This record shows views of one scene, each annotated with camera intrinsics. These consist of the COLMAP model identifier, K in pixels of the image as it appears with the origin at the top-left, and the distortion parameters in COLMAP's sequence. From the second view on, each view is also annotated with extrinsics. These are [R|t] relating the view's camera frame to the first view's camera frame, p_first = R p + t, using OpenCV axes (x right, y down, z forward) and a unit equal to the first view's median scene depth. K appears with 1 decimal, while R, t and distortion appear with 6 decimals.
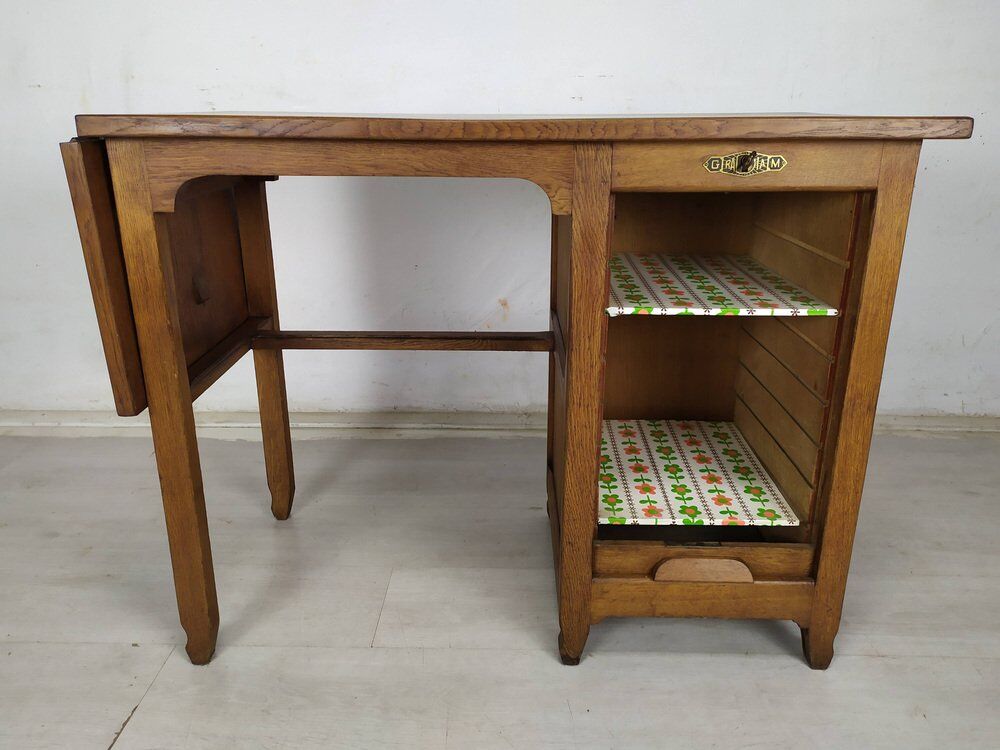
lens RADIAL K [[759.6, 0, 500.0], [0, 759.6, 375.0], [0, 0, 1]] dist [0.022604, -0.007670]
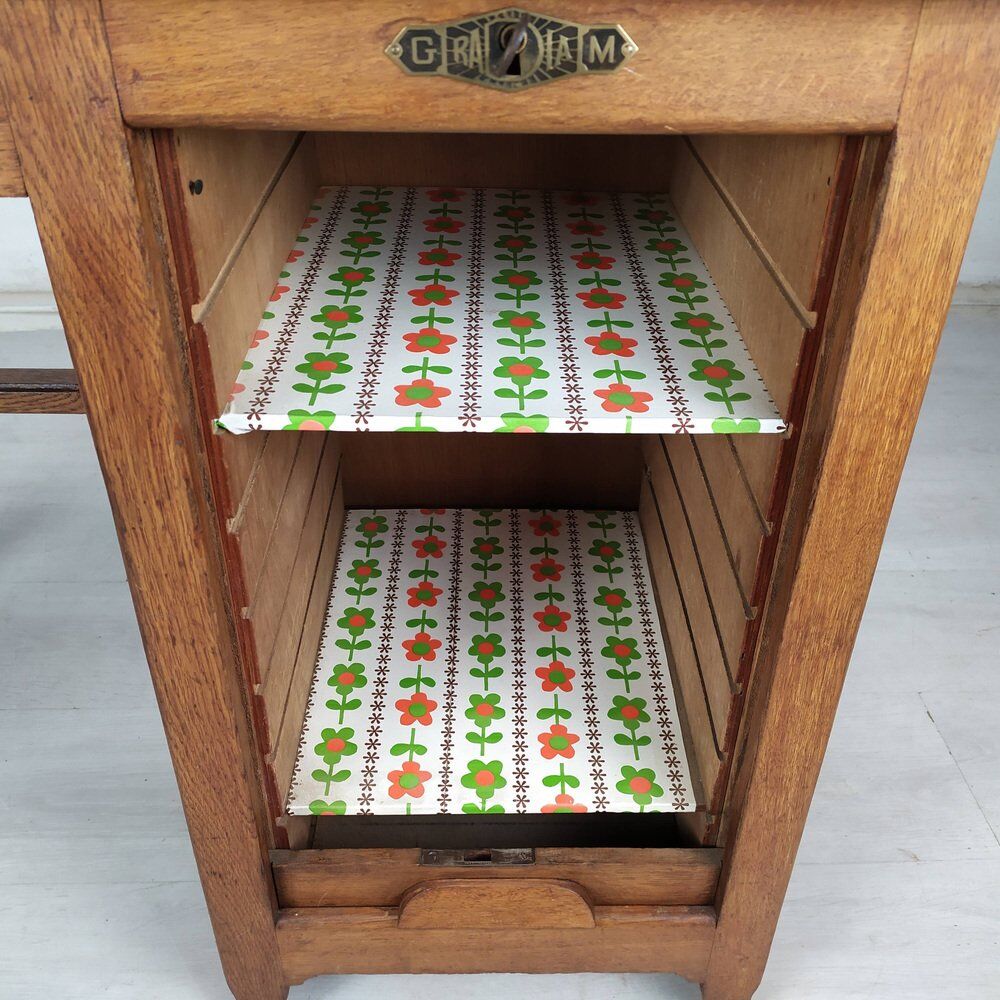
lens RADIAL K [[1013.6, 0, 508.5], [0, 1013.6, 523.3], [0, 0, 1]] dist [0.078413, -0.109762]
pose [[0.999170, -0.007417, 0.040044, 0.284846], [-0.003926, 0.961153, 0.275988, -0.191753], [-0.040536, -0.275916, 0.960327, 0.487415]]
